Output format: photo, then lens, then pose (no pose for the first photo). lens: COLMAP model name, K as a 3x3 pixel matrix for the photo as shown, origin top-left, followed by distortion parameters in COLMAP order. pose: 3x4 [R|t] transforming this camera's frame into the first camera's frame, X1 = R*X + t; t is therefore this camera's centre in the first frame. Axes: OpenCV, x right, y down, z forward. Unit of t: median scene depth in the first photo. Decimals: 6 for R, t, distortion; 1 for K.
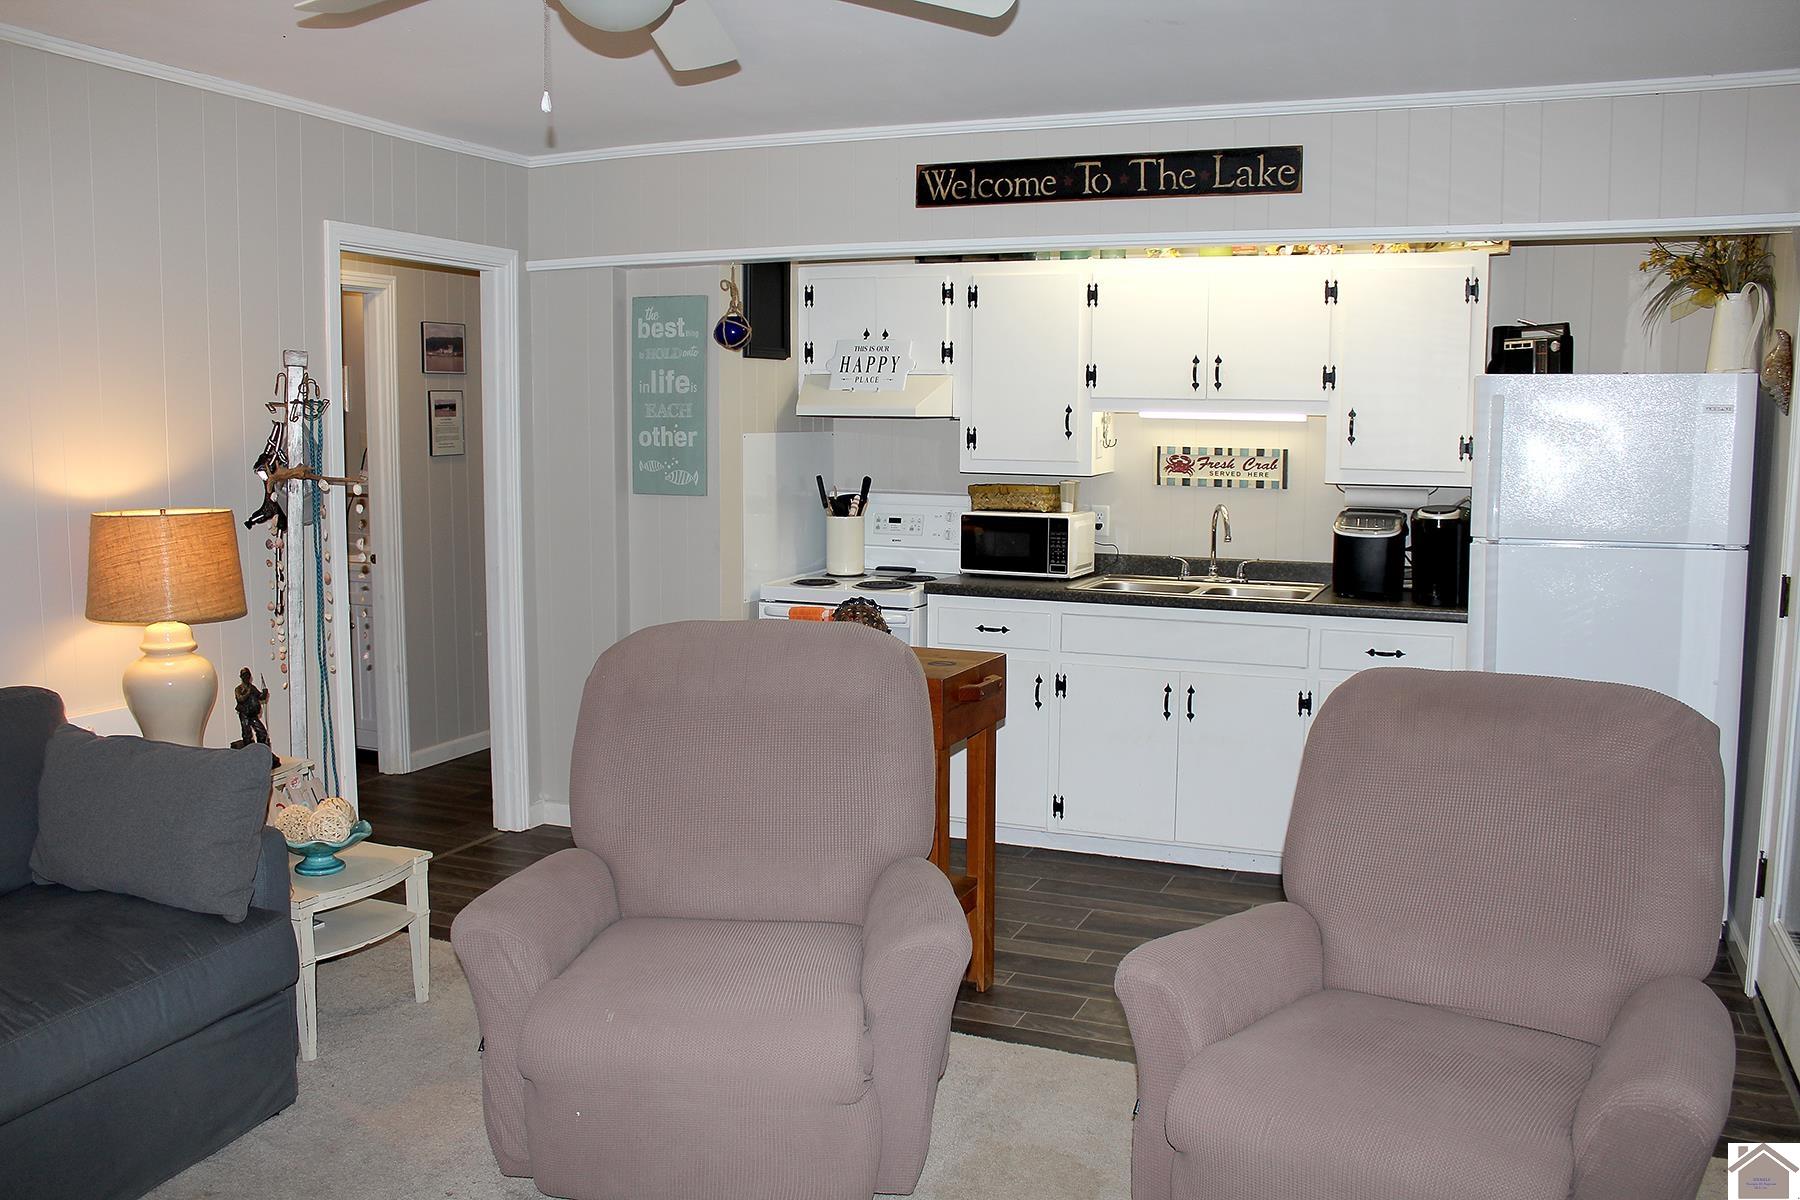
lens RADIAL K [[1487.3, 0, 900.0], [0, 1487.3, 600.0], [0, 0, 1]] dist [-0.170763, 0.156550]
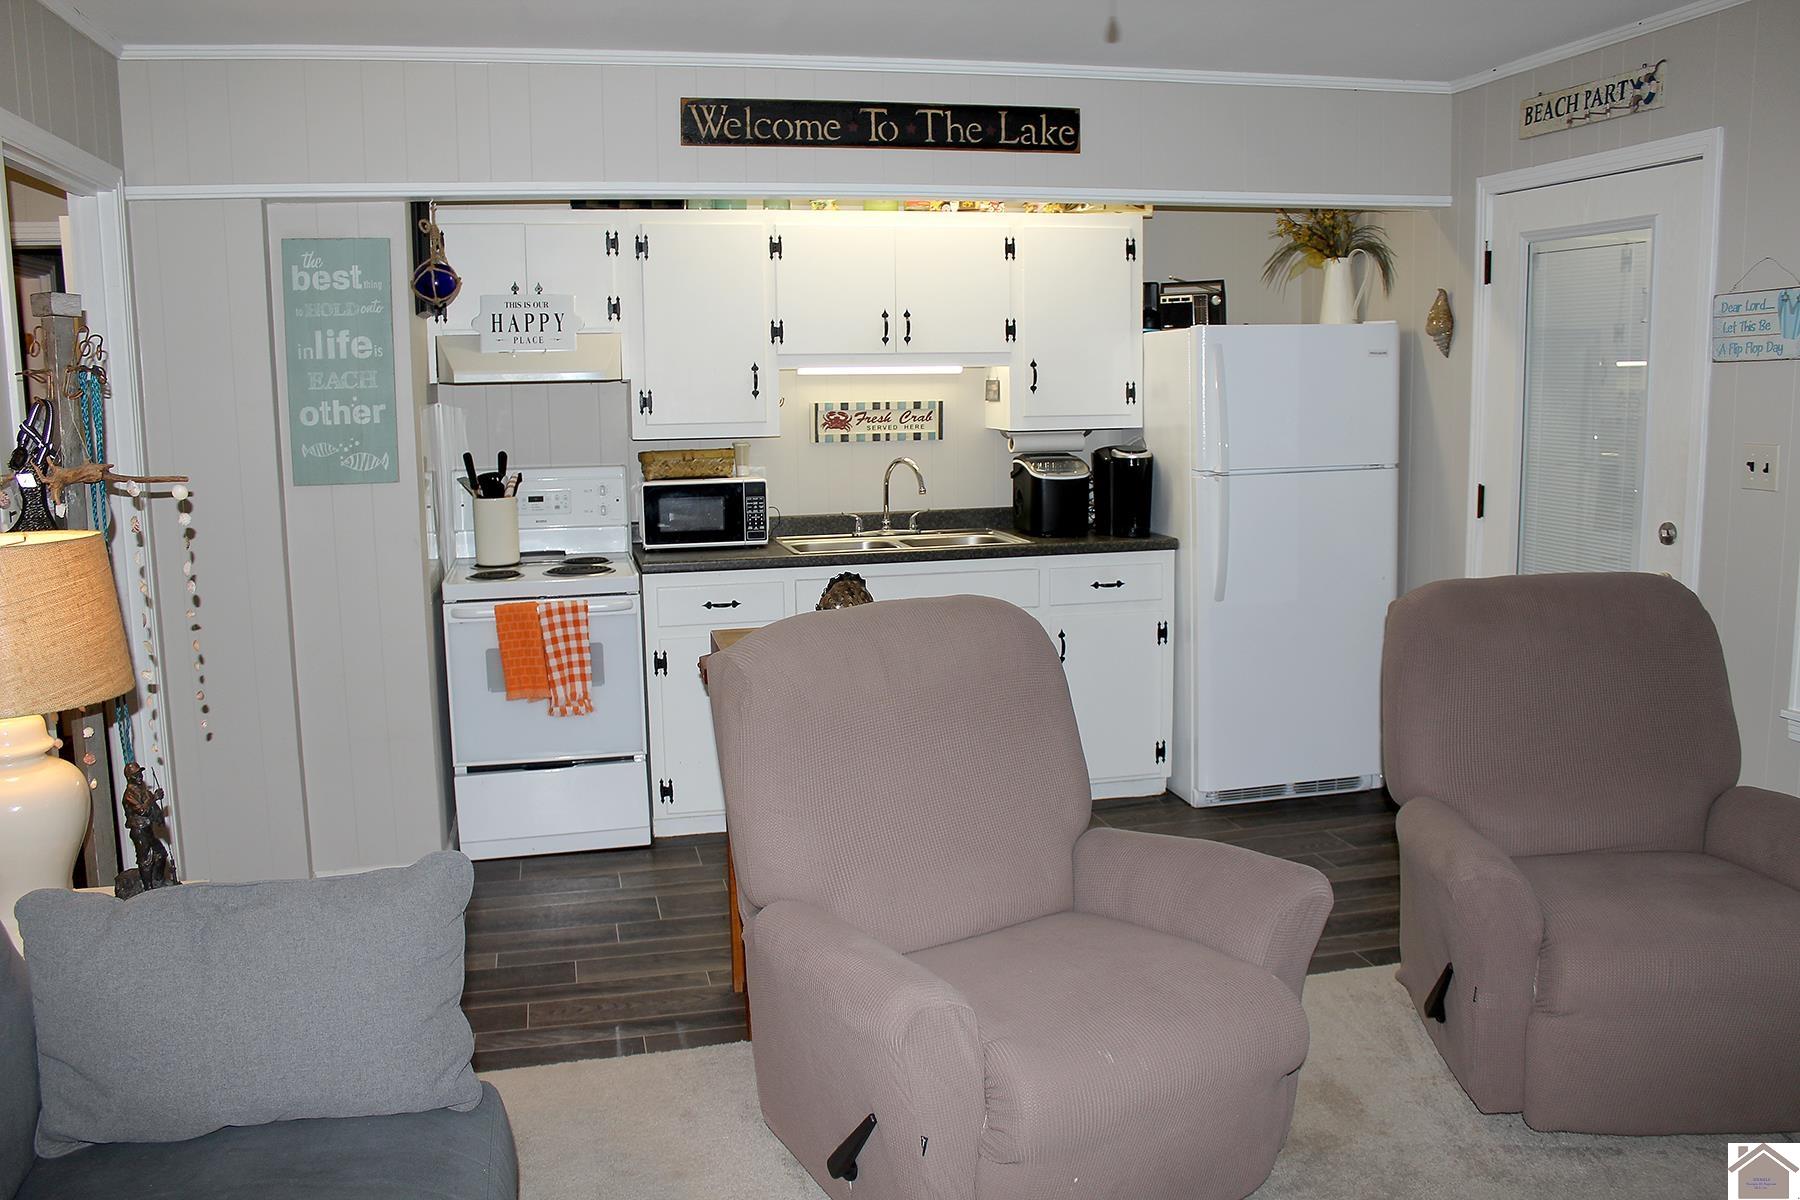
lens RADIAL K [[1487.3, 0, 900.0], [0, 1487.3, 600.0], [0, 0, 1]] dist [-0.170763, 0.156550]
pose [[0.809589, -0.106319, 0.577289, -0.385686], [0.093455, 0.994262, 0.052052, -0.021360], [-0.579510, 0.011810, 0.814879, 0.177067]]
